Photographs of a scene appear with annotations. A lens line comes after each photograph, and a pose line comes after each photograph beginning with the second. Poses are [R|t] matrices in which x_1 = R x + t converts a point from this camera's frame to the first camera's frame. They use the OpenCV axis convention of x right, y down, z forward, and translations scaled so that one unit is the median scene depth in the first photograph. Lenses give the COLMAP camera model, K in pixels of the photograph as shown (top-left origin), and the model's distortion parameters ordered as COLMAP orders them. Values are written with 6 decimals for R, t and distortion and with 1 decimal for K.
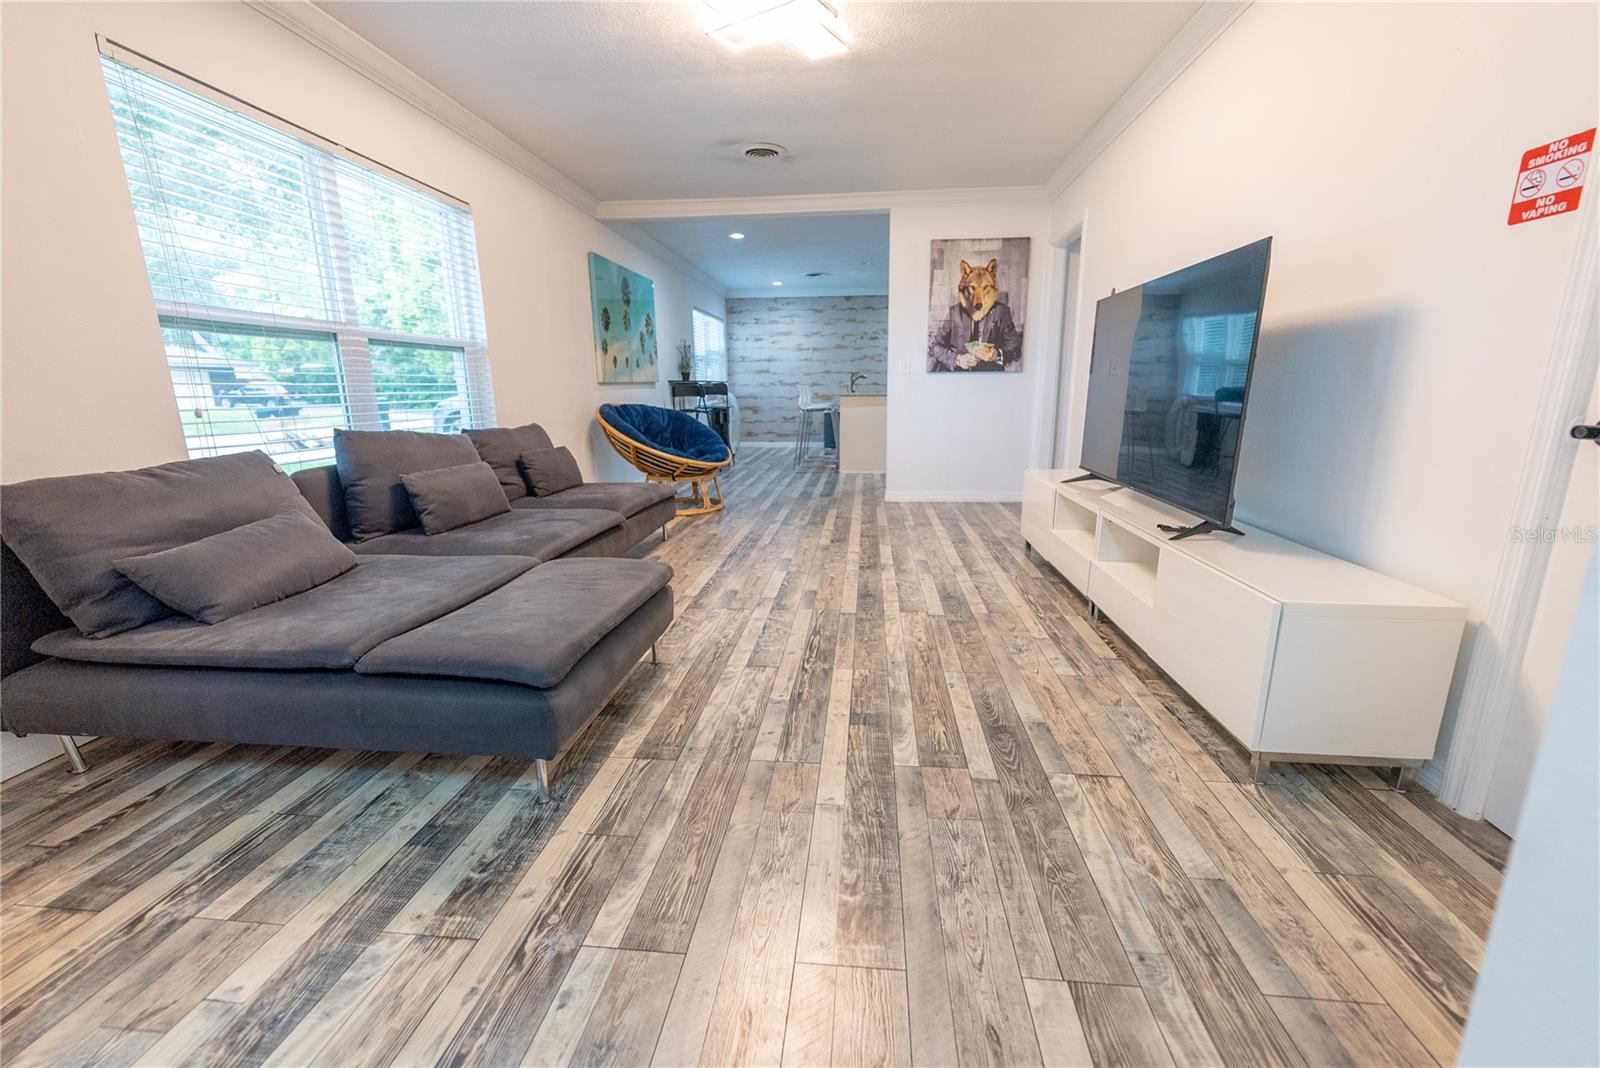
lens RADIAL K [[649.1, 0, 808.4], [0, 649.1, 531.1], [0, 0, 1]] dist [0.000604, -0.001232]
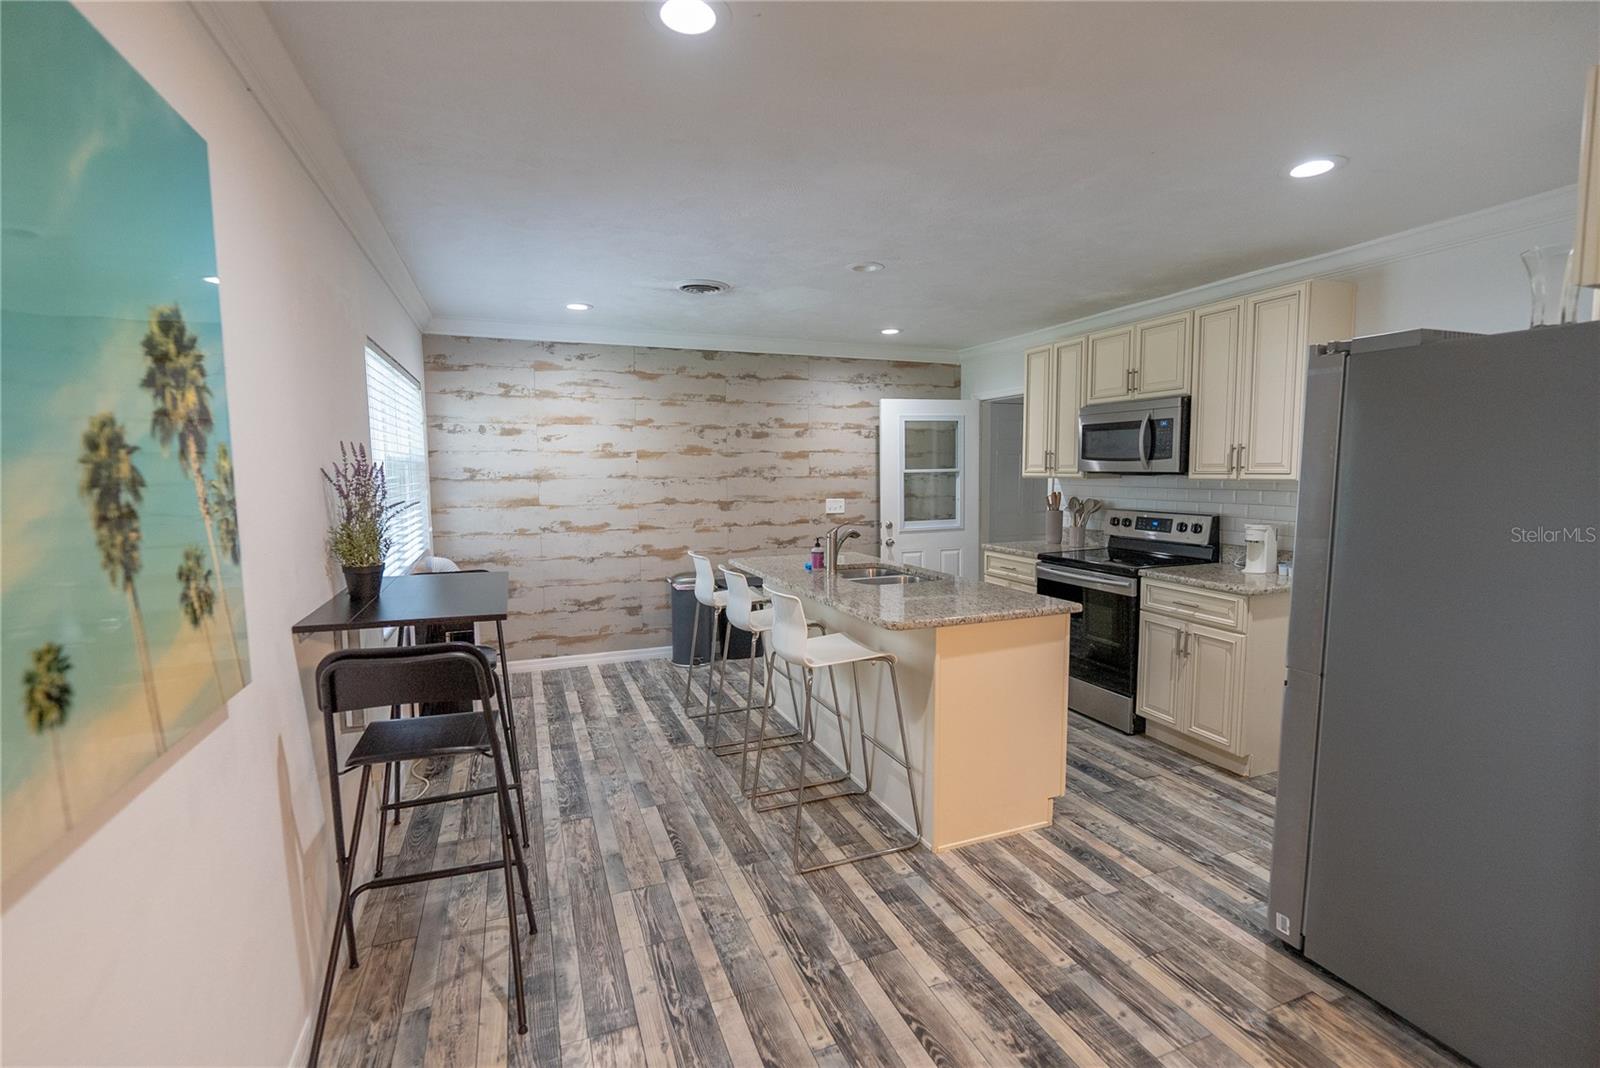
lens RADIAL K [[709.5, 0, 806.0], [0, 709.5, 532.4], [0, 0, 1]] dist [-0.000401, -0.000104]
pose [[0.888496, -0.040414, 0.457102, -0.329490], [0.099660, 0.989333, -0.106245, -0.428834], [-0.447932, 0.139953, 0.883046, 1.359324]]
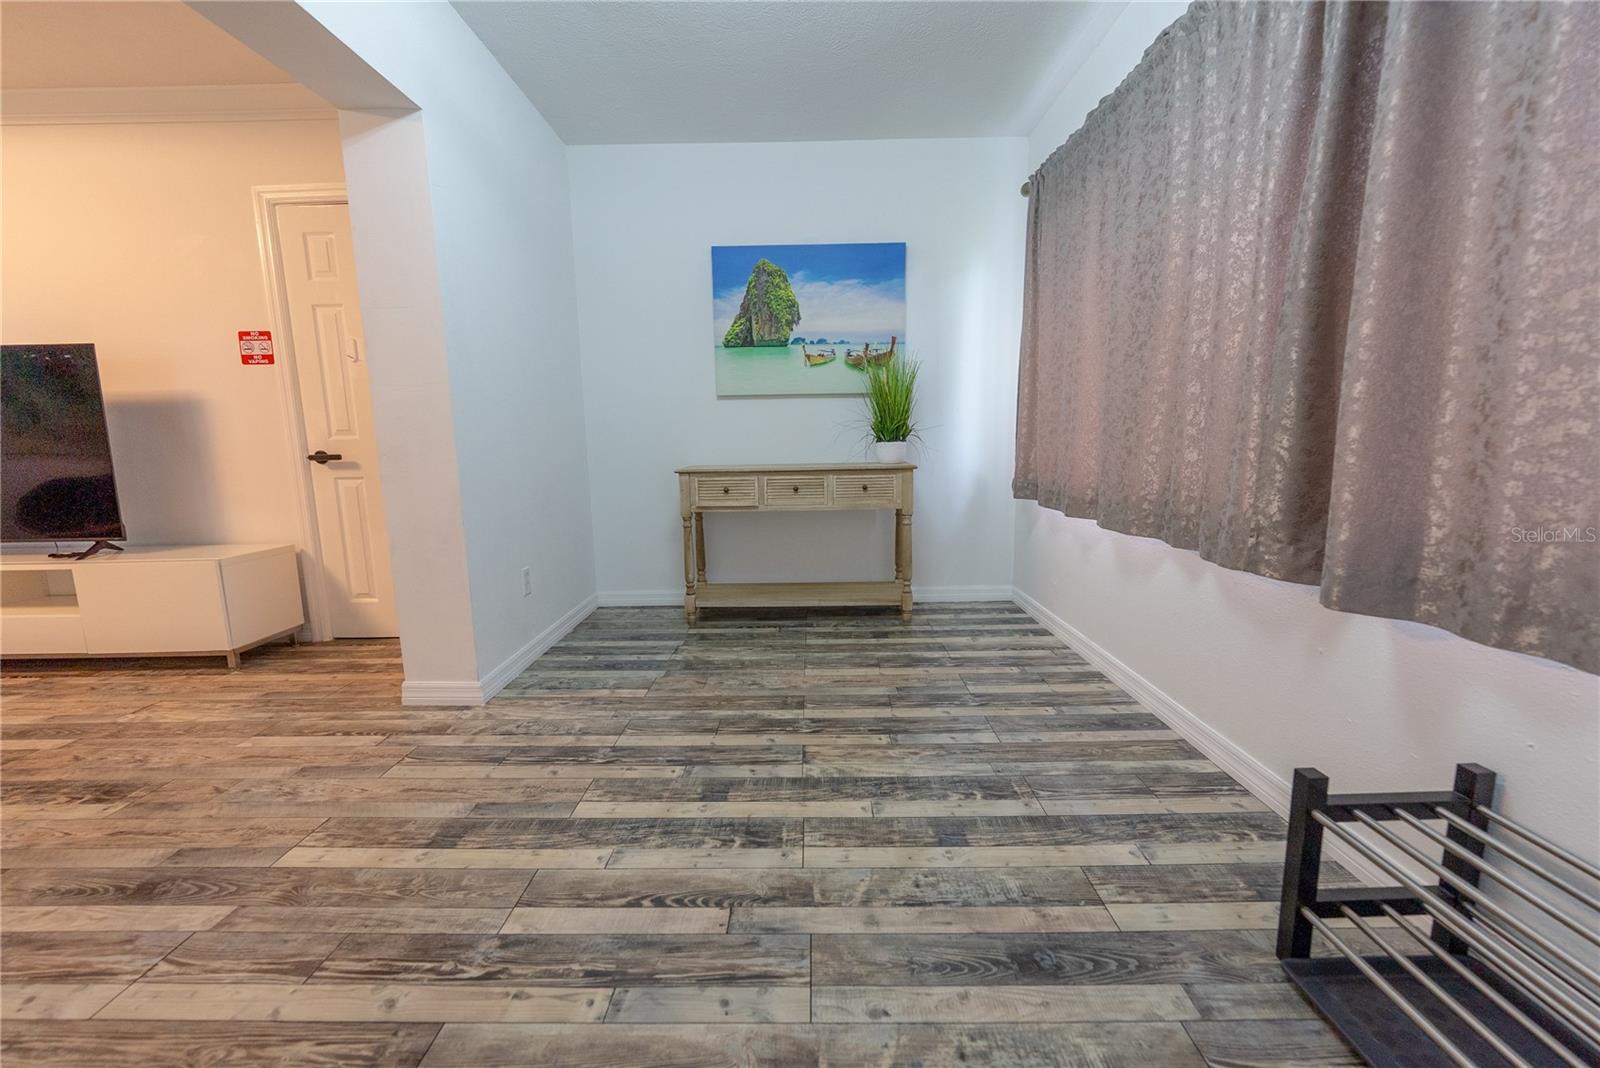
lens RADIAL K [[649.1, 0, 800.5], [0, 649.1, 539.0], [0, 0, 1]] dist [0.000604, -0.001232]
pose [[-0.085839, -0.146971, 0.985409, -0.470549], [0.235865, 0.957946, 0.163422, 0.057743], [-0.967987, 0.246452, -0.047564, -0.193663]]
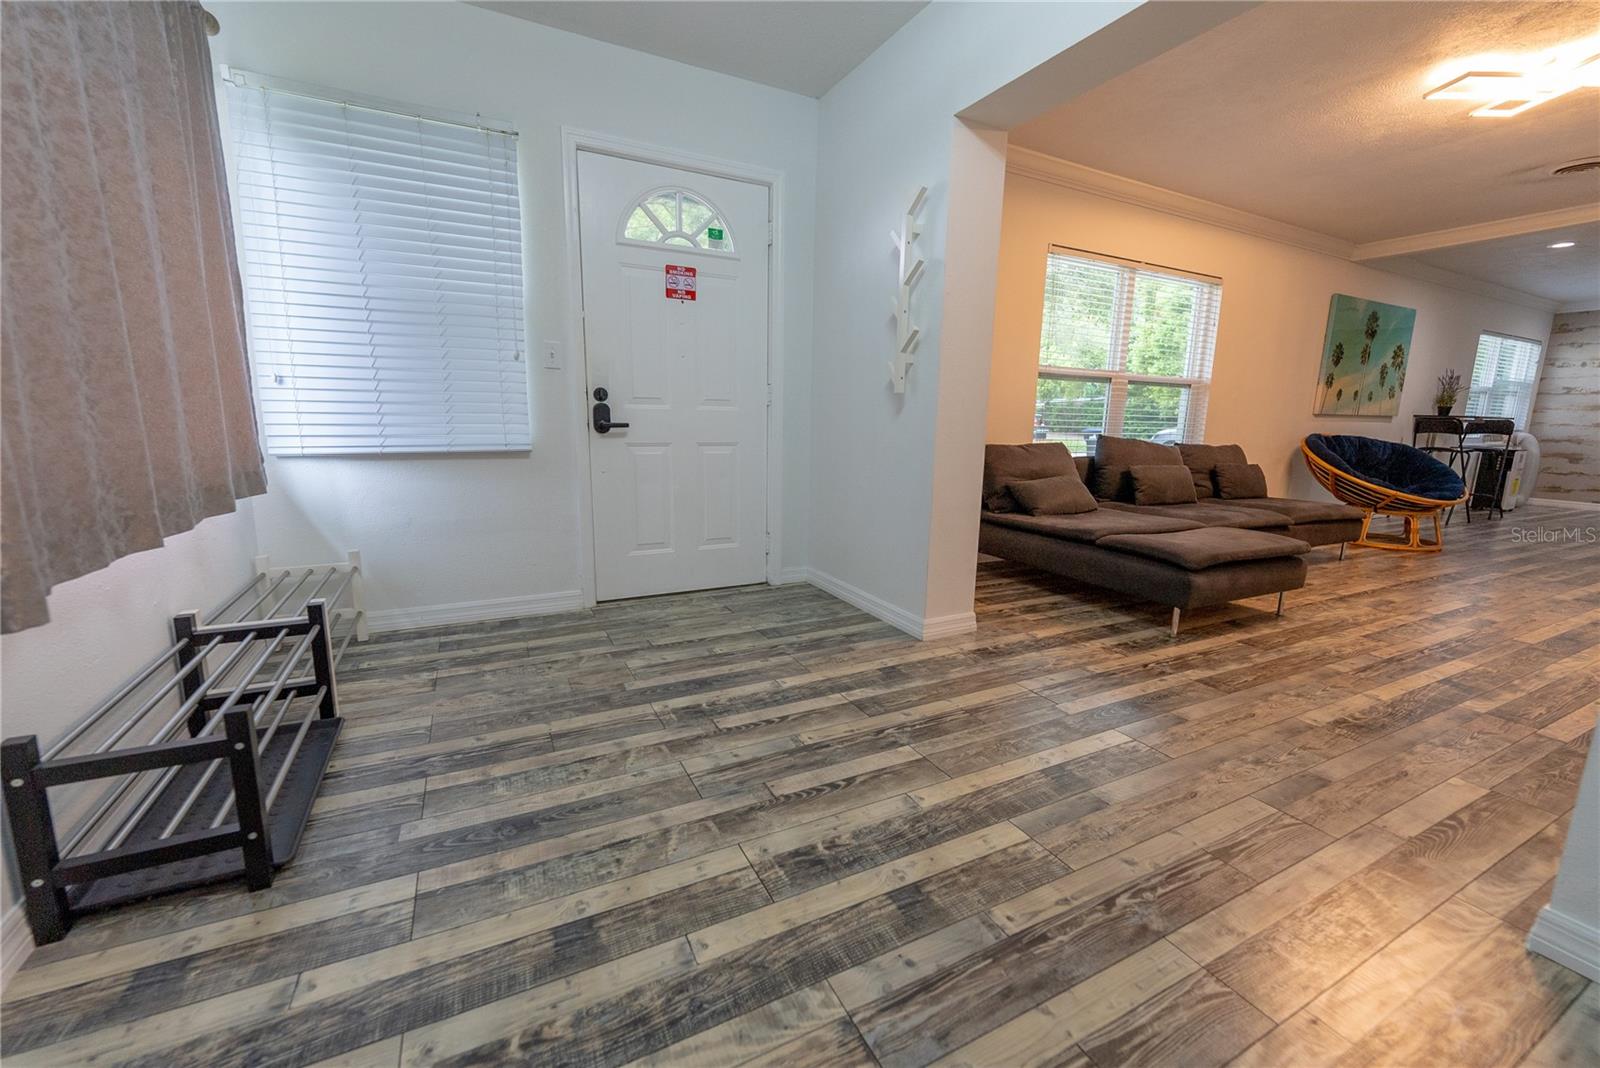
lens RADIAL K [[649.1, 0, 800.1], [0, 649.1, 531.6], [0, 0, 1]] dist [0.000604, -0.001232]
pose [[0.535061, 0.167914, -0.827958, 0.204466], [-0.209612, 0.975789, 0.062436, 0.102214], [0.818397, 0.140143, 0.557303, -0.377250]]
